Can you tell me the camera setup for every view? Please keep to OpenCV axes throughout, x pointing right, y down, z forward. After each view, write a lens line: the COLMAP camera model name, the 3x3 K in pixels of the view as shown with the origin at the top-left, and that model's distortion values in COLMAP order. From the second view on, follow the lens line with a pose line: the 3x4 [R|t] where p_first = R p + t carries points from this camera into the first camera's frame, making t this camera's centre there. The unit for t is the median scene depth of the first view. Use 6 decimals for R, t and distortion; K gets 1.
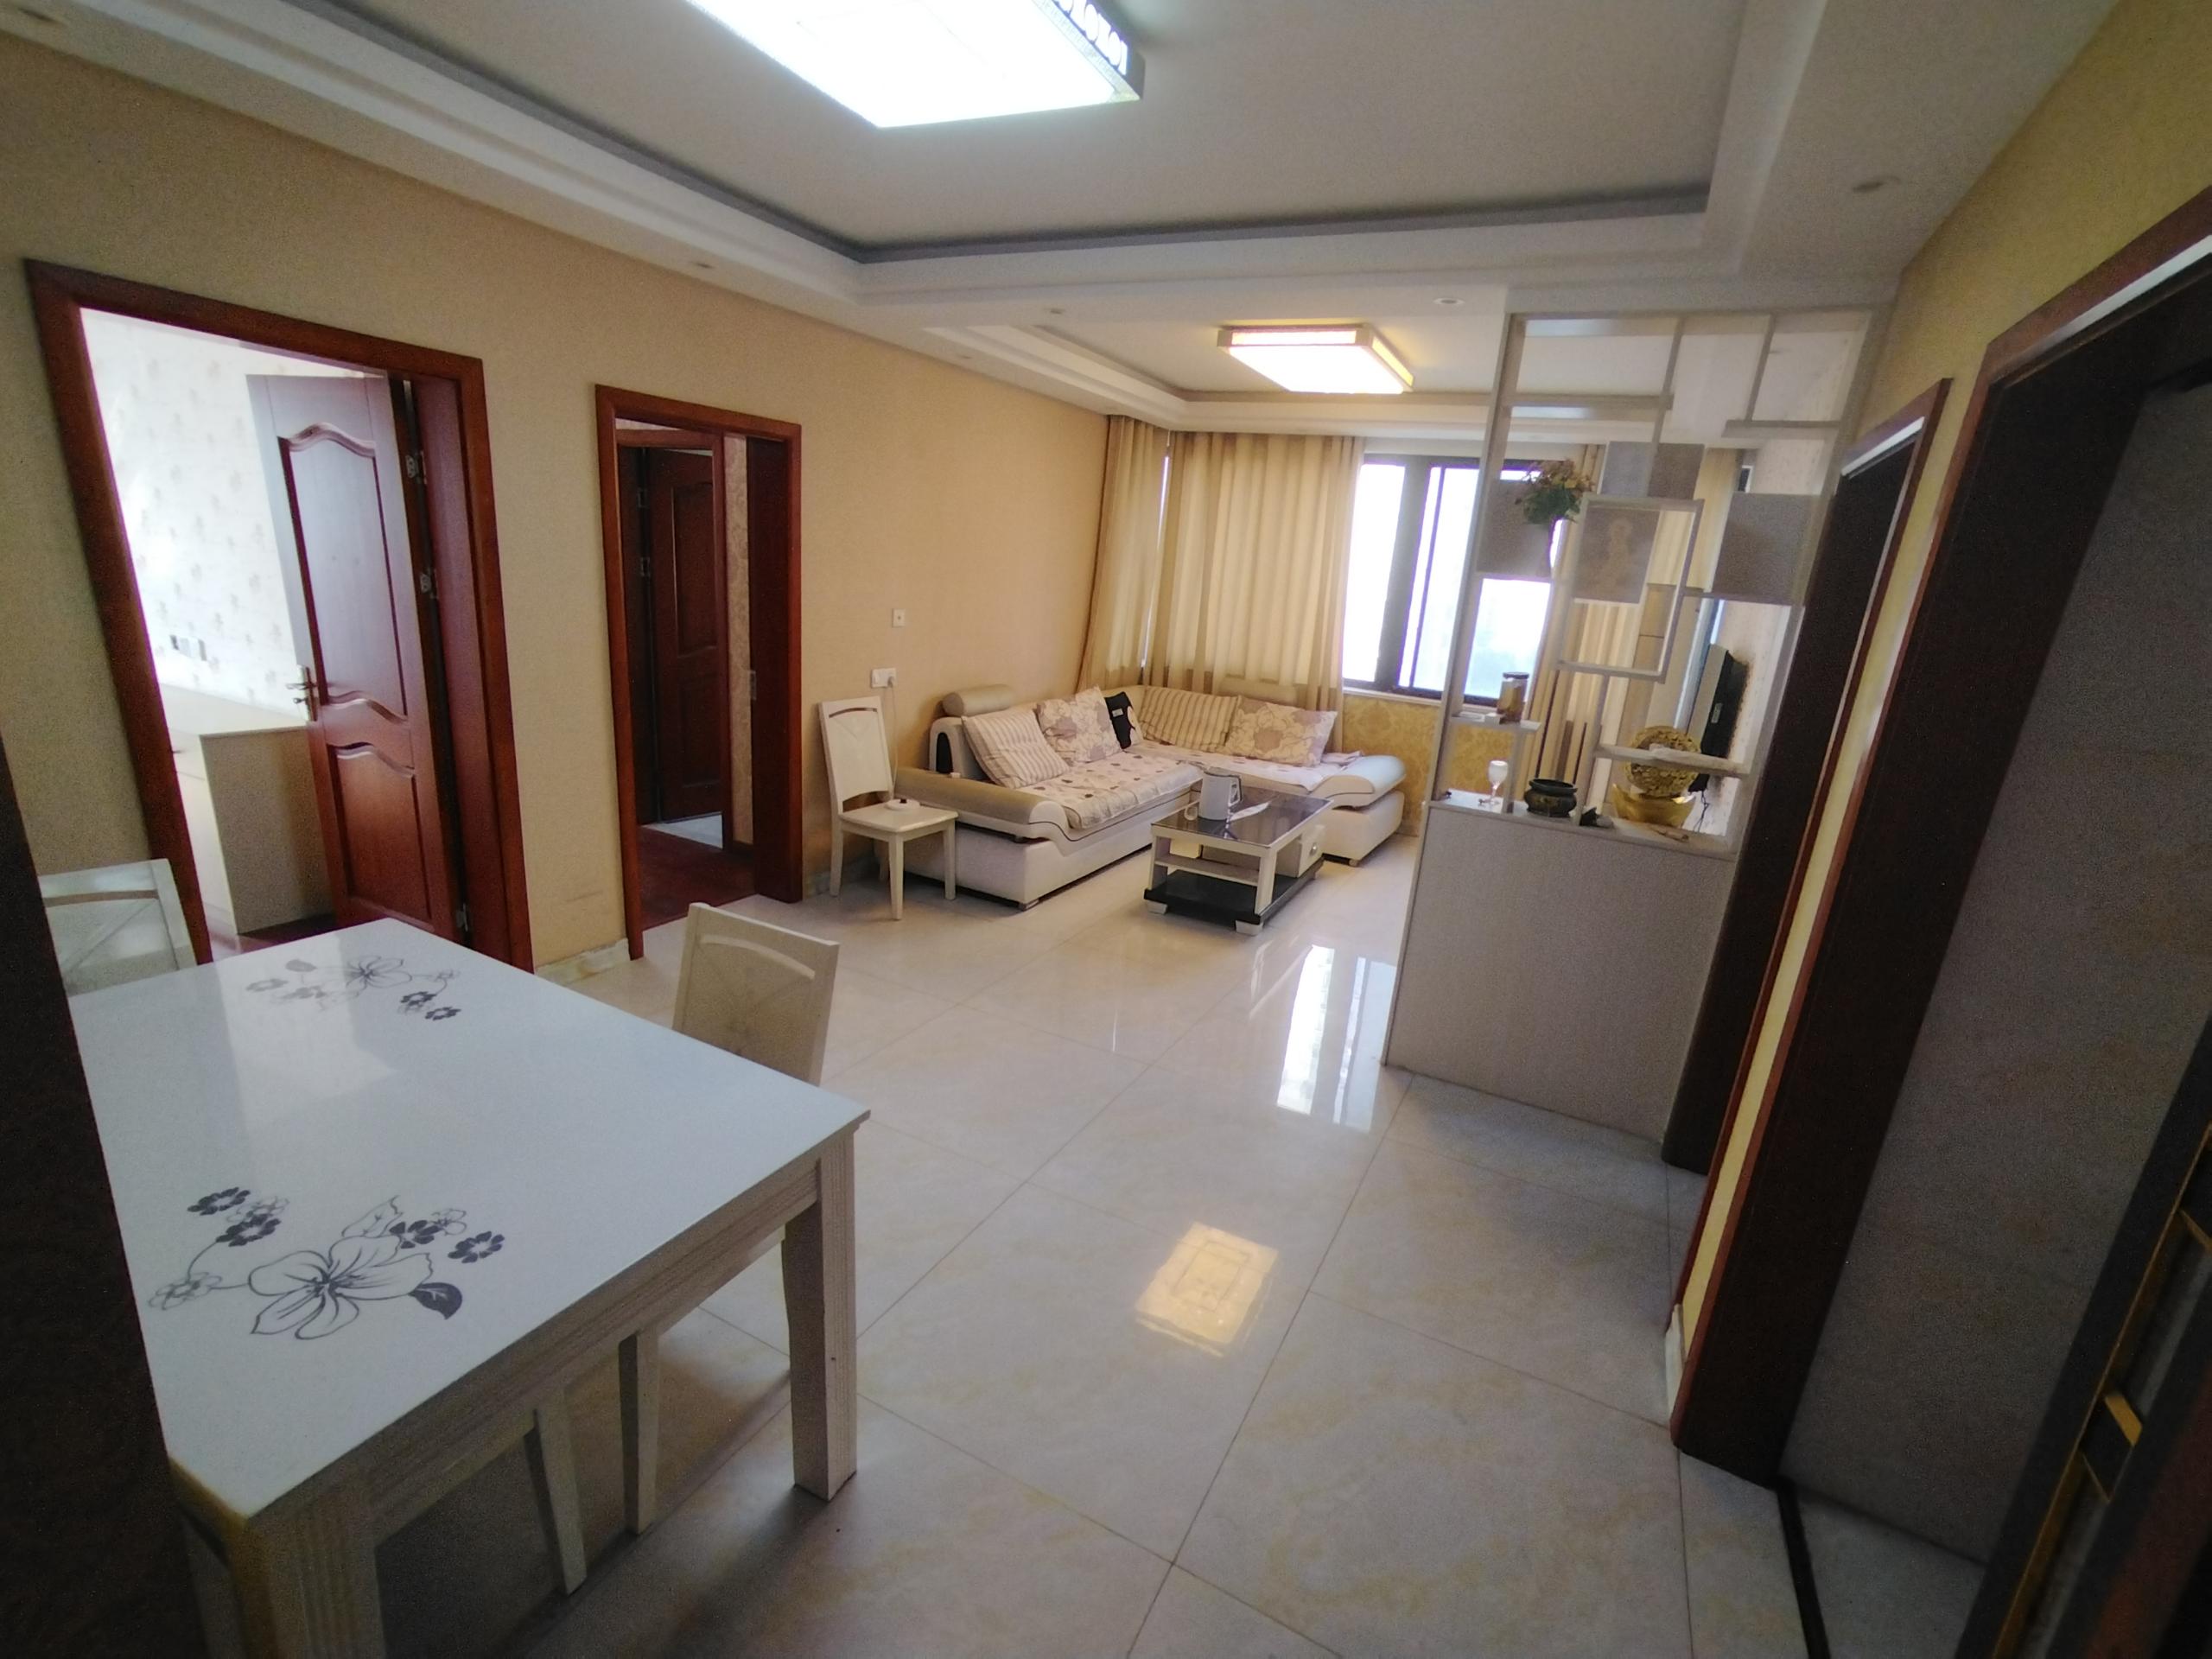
lens RADIAL K [[1028.5, 0, 1106.0], [0, 1028.5, 829.5], [0, 0, 1]] dist [0.001788, 0.001027]
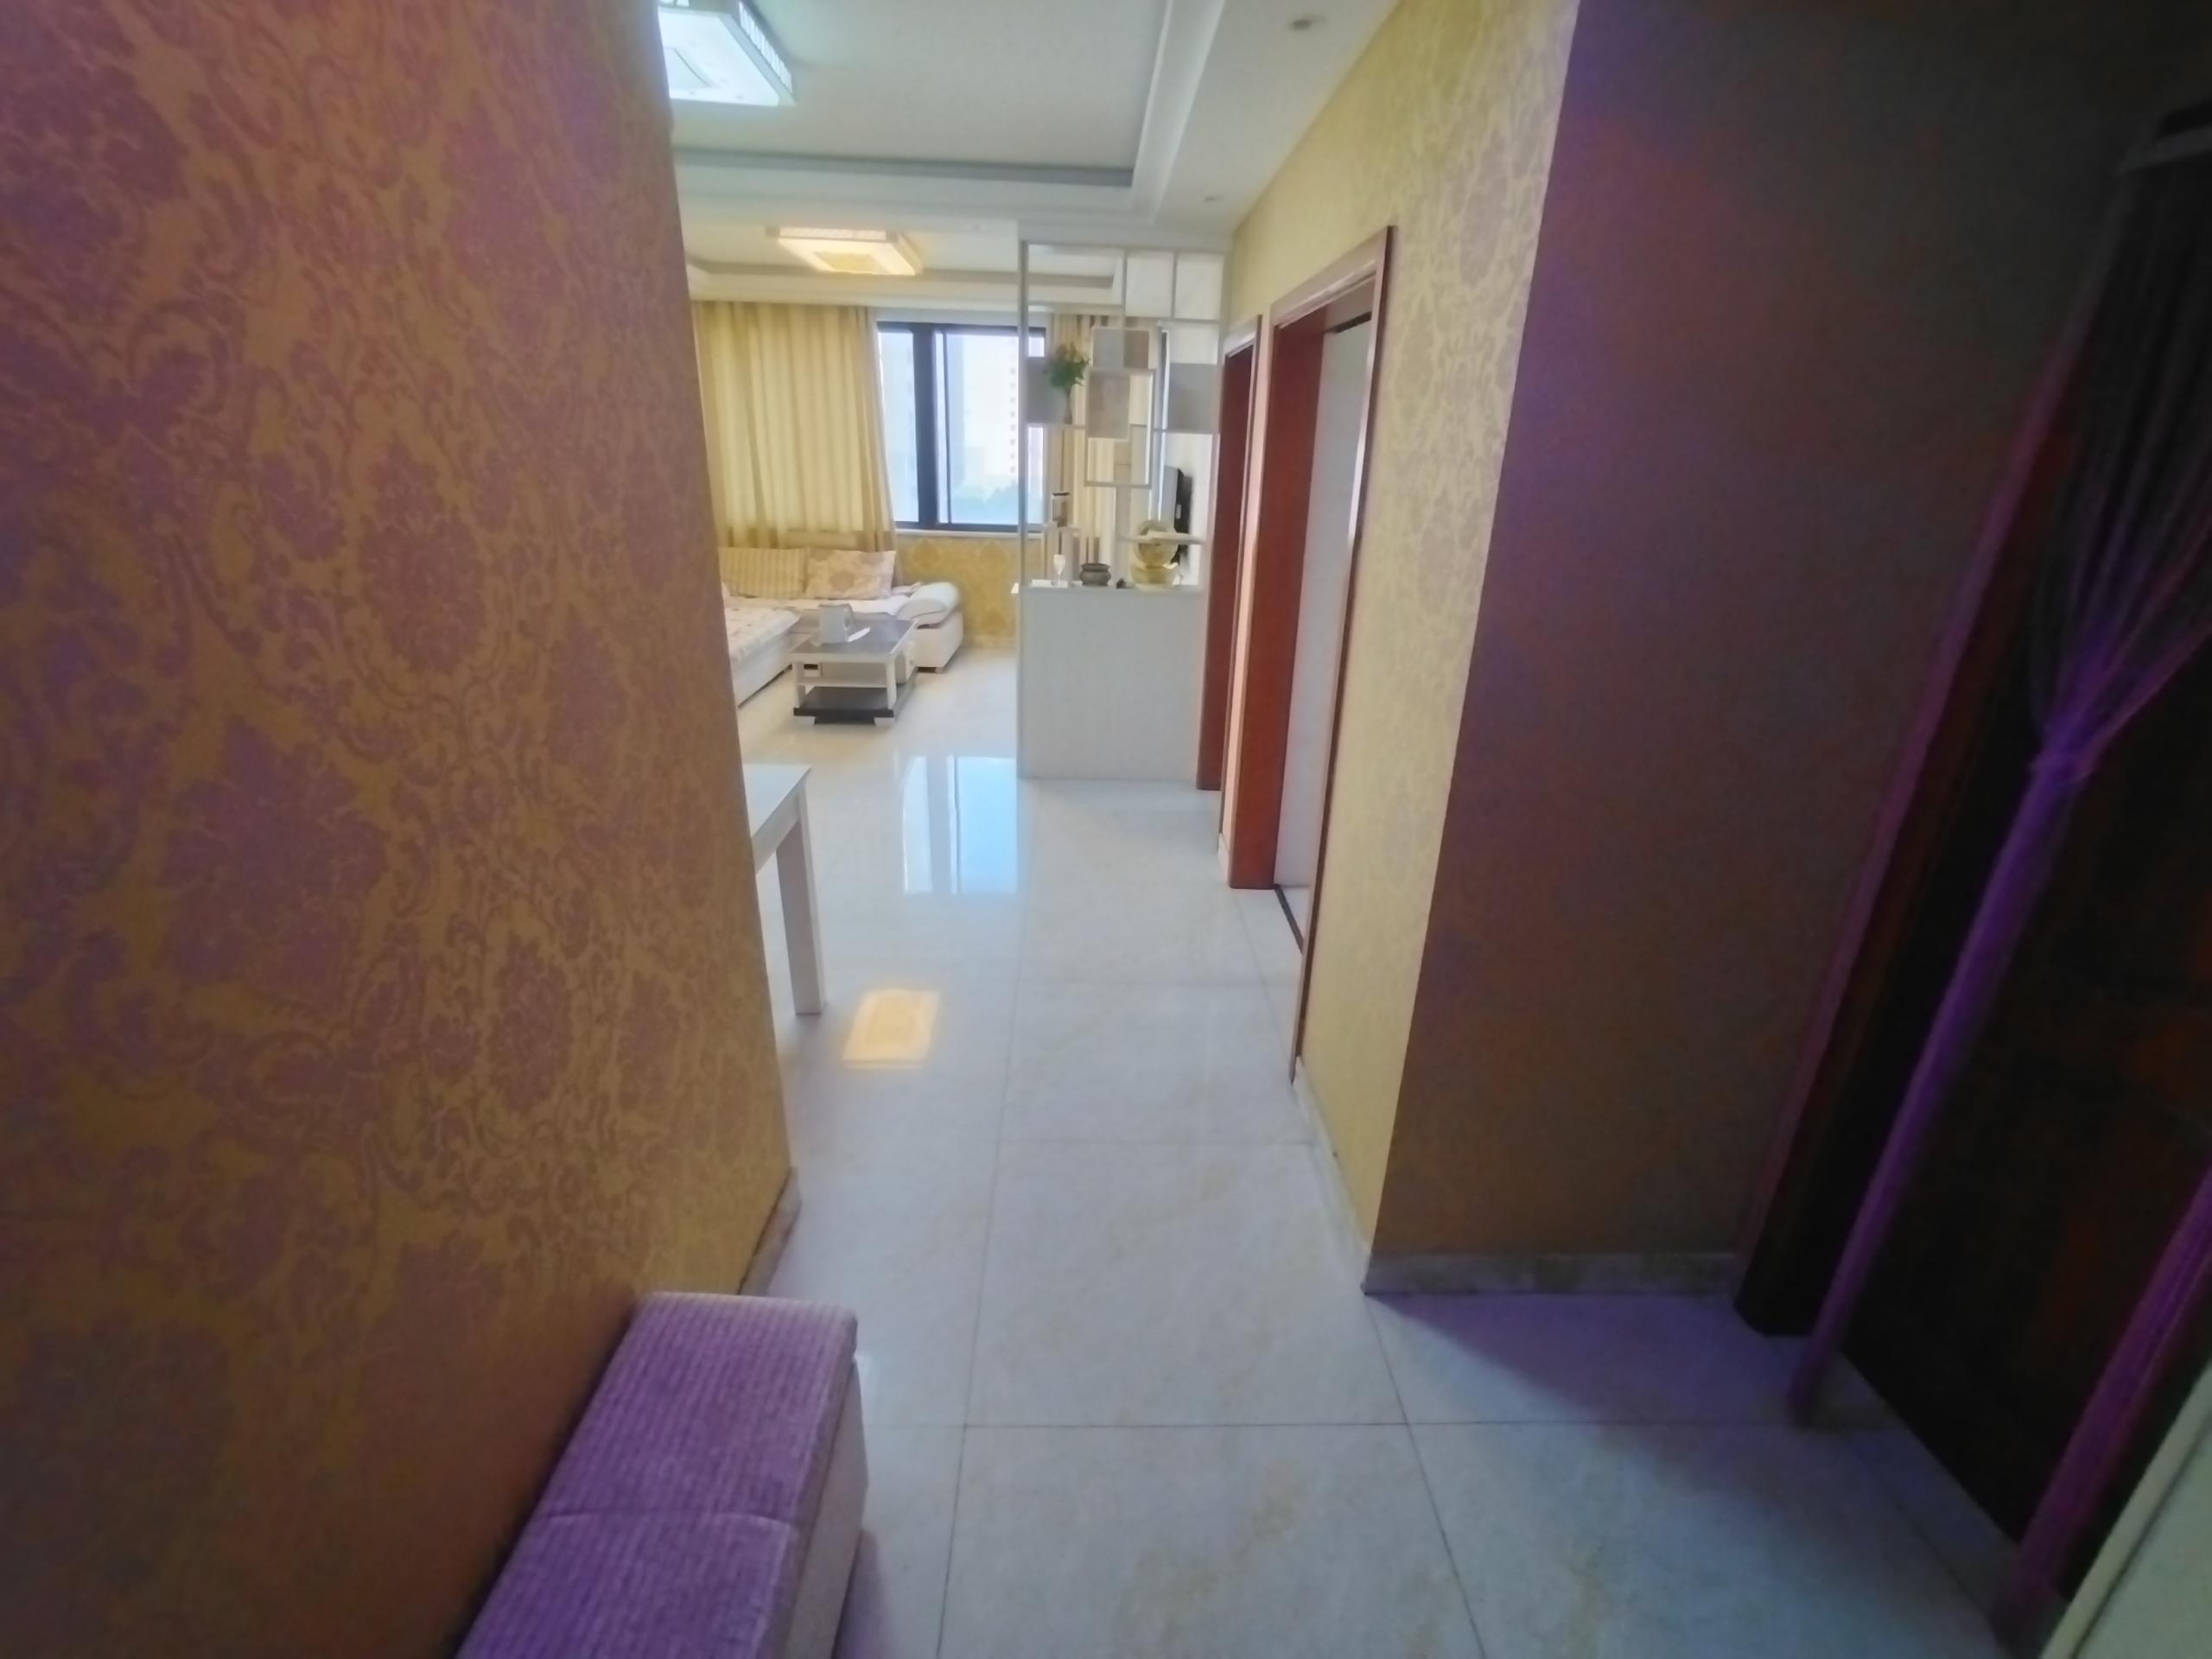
lens RADIAL K [[1029.6, 0, 1099.0], [0, 1029.6, 839.9], [0, 0, 1]] dist [-0.070436, 0.067586]
pose [[0.883353, -0.219990, 0.413874, -0.160075], [0.160072, 0.971514, 0.174747, 0.050963], [-0.440527, -0.088114, 0.893405, -0.224380]]
